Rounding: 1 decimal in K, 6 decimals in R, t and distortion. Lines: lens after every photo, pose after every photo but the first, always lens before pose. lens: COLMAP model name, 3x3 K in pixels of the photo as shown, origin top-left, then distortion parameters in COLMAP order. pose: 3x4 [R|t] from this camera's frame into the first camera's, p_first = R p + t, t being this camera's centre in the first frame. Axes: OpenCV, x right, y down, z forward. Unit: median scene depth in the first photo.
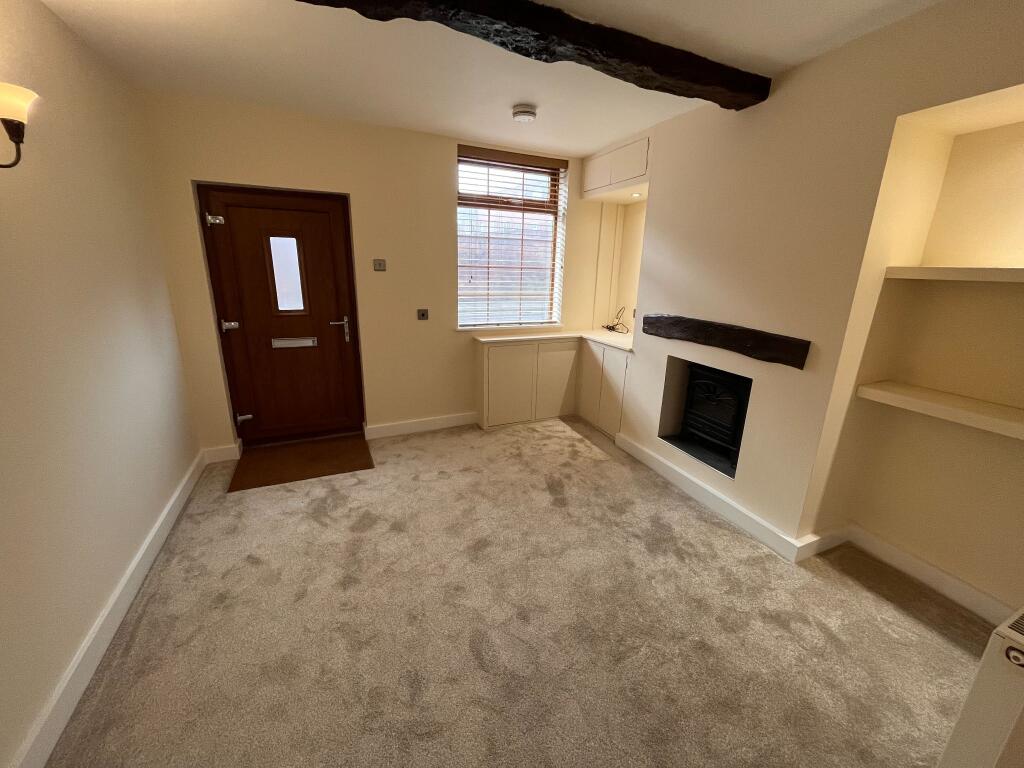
lens RADIAL K [[413.8, 0, 514.0], [0, 413.8, 382.9], [0, 0, 1]] dist [-0.001137, 0.000002]
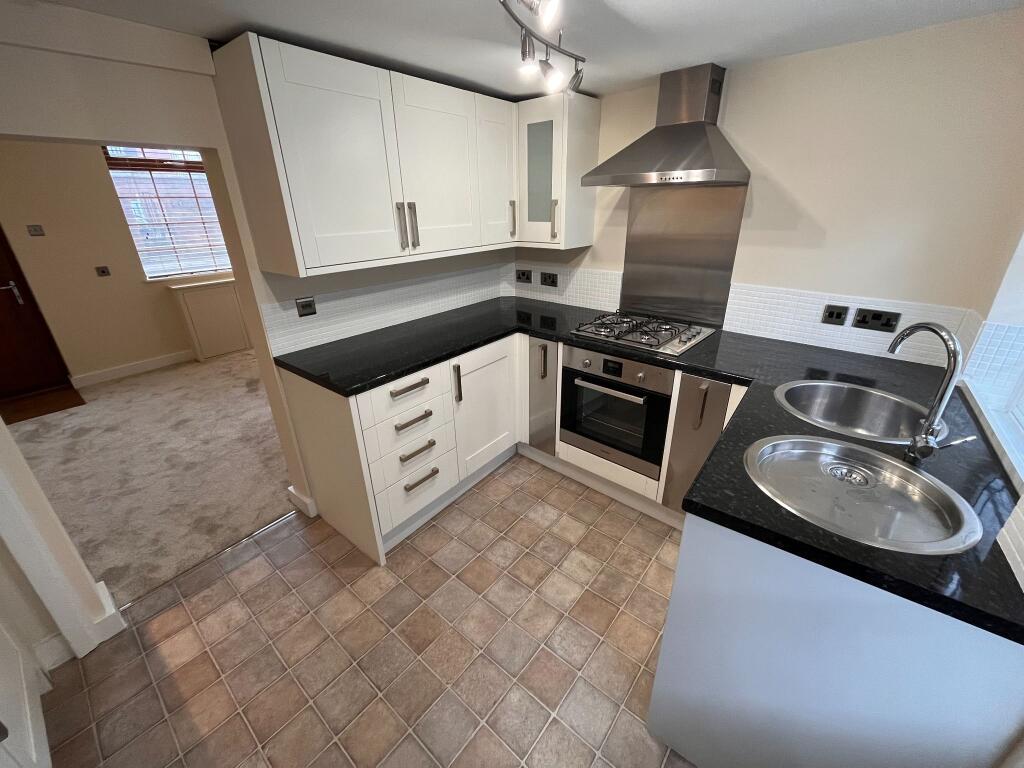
lens RADIAL K [[413.8, 0, 510.6], [0, 413.8, 381.4], [0, 0, 1]] dist [-0.001137, 0.000002]
pose [[0.893437, -0.216034, 0.393827, 0.312904], [0.161430, 0.972600, 0.167301, 0.140700], [-0.419179, -0.085898, 0.903831, -0.616453]]
